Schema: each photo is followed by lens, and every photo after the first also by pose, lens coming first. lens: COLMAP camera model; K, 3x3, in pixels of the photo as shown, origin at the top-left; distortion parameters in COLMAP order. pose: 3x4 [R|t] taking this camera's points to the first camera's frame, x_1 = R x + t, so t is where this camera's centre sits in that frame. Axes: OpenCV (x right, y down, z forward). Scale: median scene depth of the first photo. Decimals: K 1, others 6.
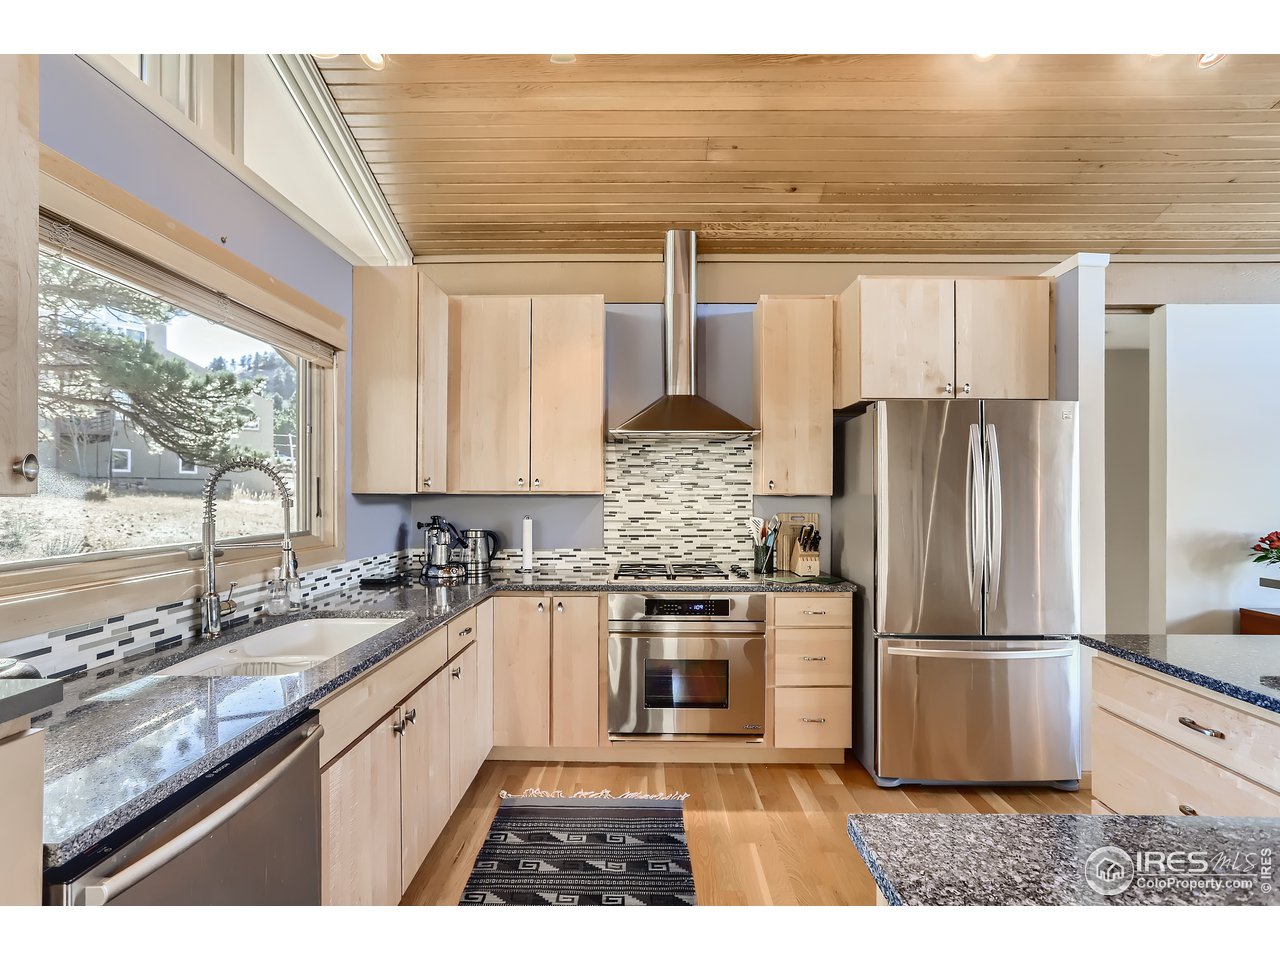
lens RADIAL K [[617.6, 0, 640.9], [0, 617.6, 487.8], [0, 0, 1]] dist [-0.001121, 0.000402]
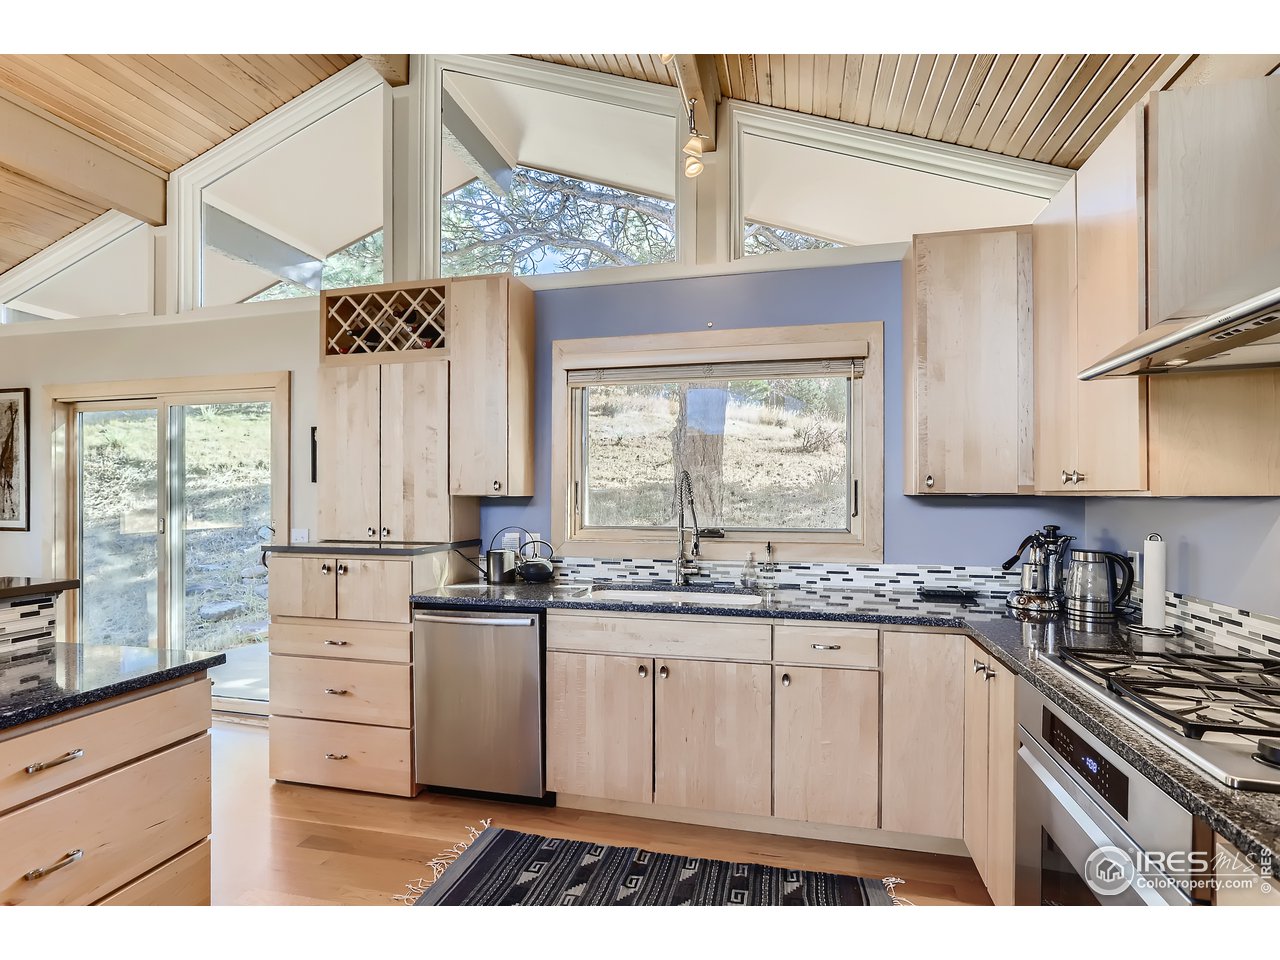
lens RADIAL K [[617.6, 0, 640.9], [0, 617.6, 487.8], [0, 0, 1]] dist [-0.001121, 0.000402]
pose [[-0.224775, -0.013108, -0.974323, 0.496757], [0.011052, 0.999811, -0.016001, 0.006886], [0.974348, -0.014365, -0.224588, 0.700563]]
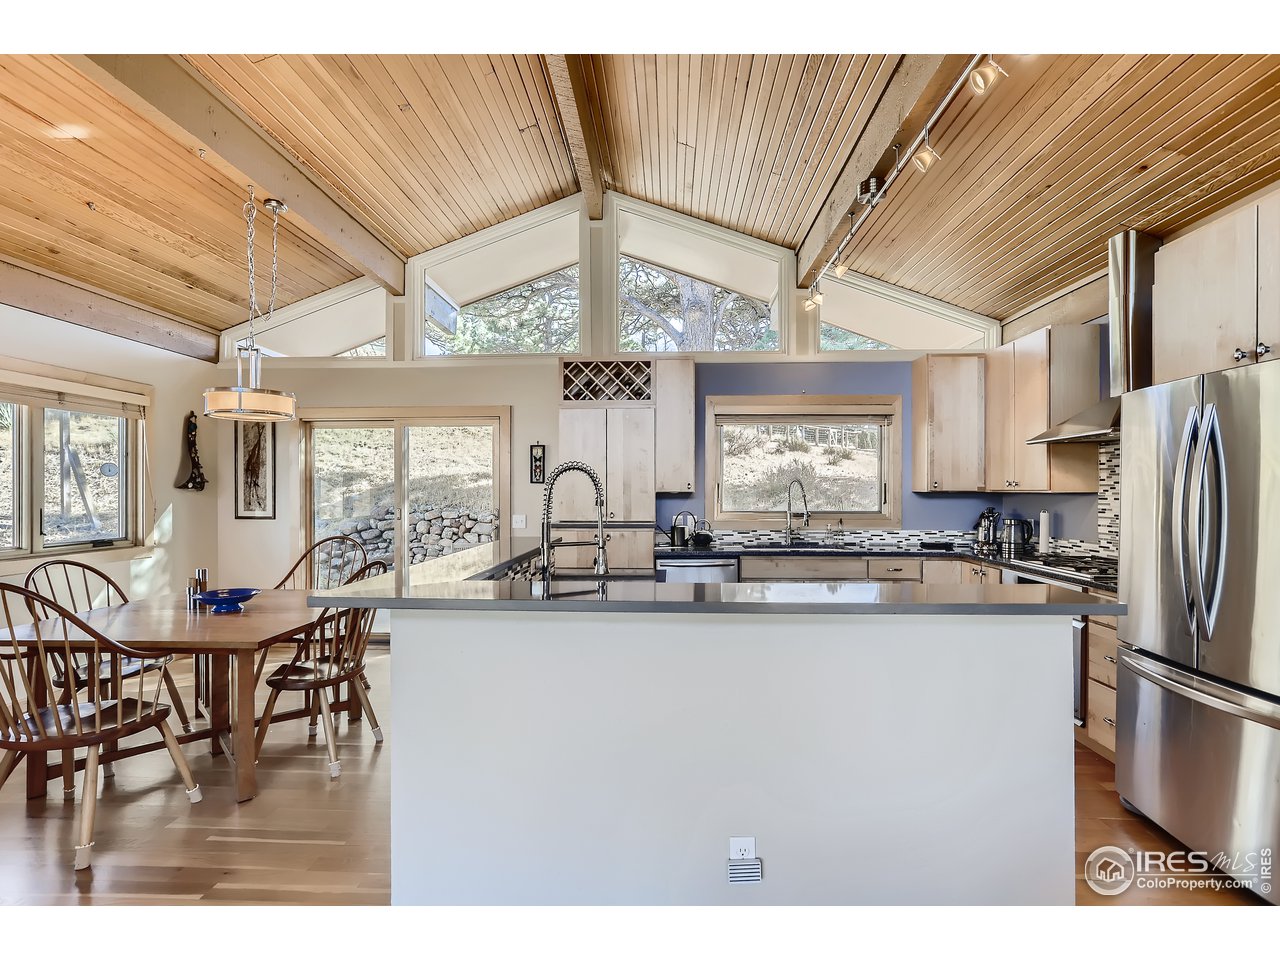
lens RADIAL K [[603.0, 0, 638.6], [0, 603.0, 492.5], [0, 0, 1]] dist [0.001180, 0.000177]
pose [[-0.031287, 0.001324, -0.999510, 1.101733], [0.011172, 0.999937, 0.000975, 0.000151], [0.999448, -0.011137, -0.031300, 0.233777]]
